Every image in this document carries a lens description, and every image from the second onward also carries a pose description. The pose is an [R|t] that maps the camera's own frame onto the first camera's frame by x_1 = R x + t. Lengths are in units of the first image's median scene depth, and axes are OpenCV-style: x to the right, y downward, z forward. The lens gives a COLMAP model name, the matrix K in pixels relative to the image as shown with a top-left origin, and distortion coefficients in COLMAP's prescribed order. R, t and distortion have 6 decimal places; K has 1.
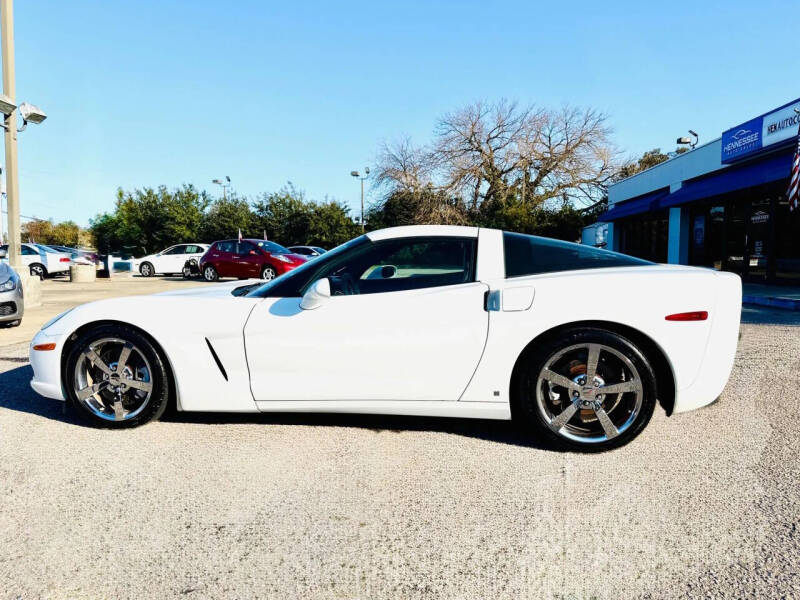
lens RADIAL K [[565.4, 0, 397.2], [0, 565.4, 306.2], [0, 0, 1]] dist [0.023716, -0.030315]
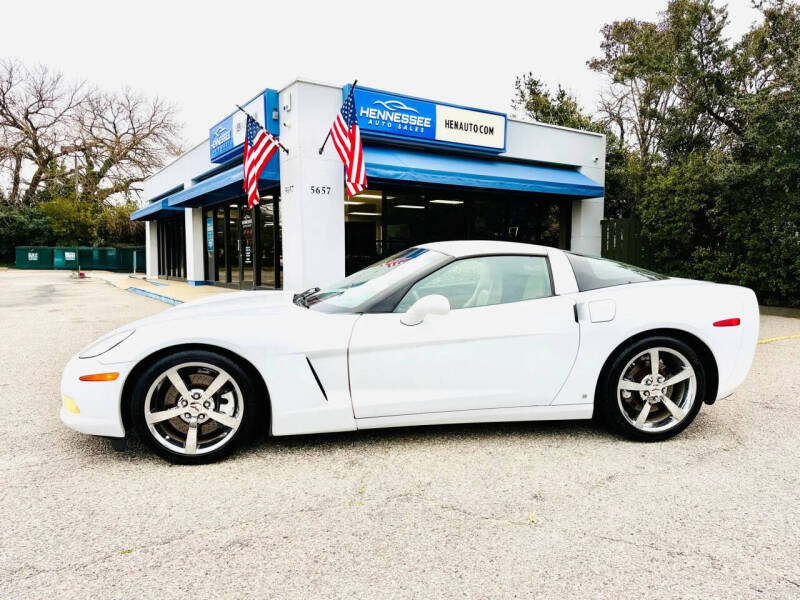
lens RADIAL K [[565.4, 0, 396.1], [0, 565.4, 301.2], [0, 0, 1]] dist [0.023716, -0.030315]
pose [[0.799316, -0.042854, 0.599381, 0.094532], [0.046763, 0.998865, 0.009054, -0.006722], [-0.599089, 0.020792, 0.800413, 0.029678]]
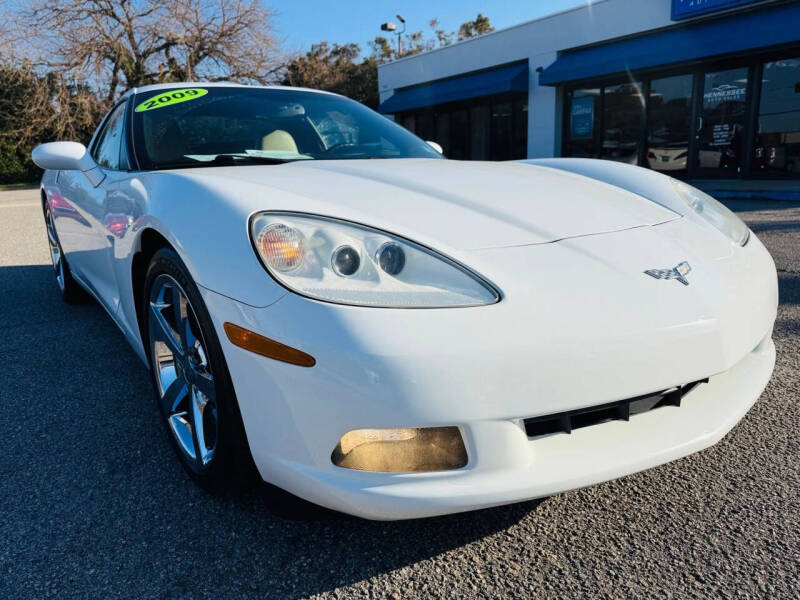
lens RADIAL K [[565.4, 0, 398.8], [0, 565.4, 299.6], [0, 0, 1]] dist [0.023716, -0.030315]
pose [[0.767368, -0.171428, 0.617866, -0.089896], [0.086206, 0.982433, 0.165513, -0.016086], [-0.635385, -0.073746, 0.768666, 0.239366]]
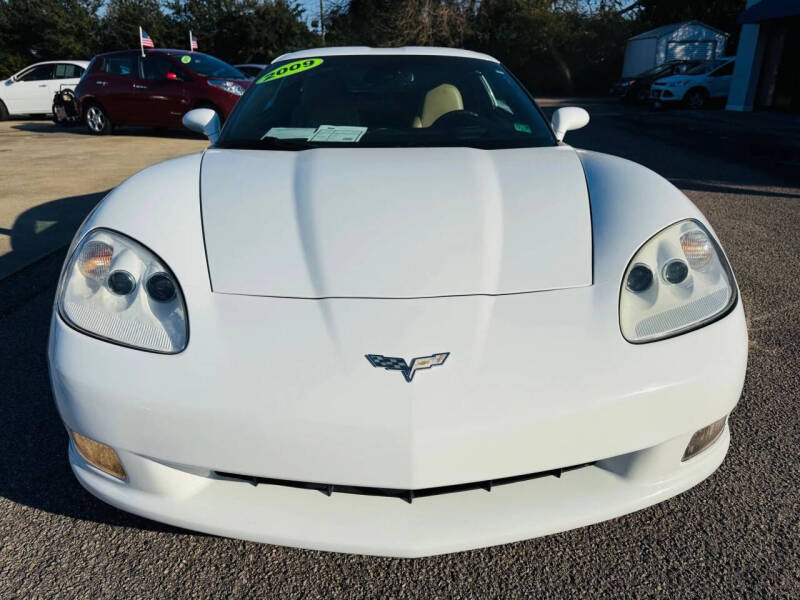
lens RADIAL K [[565.4, 0, 400.8], [0, 565.4, 301.6], [0, 0, 1]] dist [0.023716, -0.030315]
pose [[0.994221, -0.041485, 0.099016, -0.057307], [0.011741, 0.958805, 0.283822, -0.022654], [-0.106711, -0.281019, 0.953751, 0.226848]]
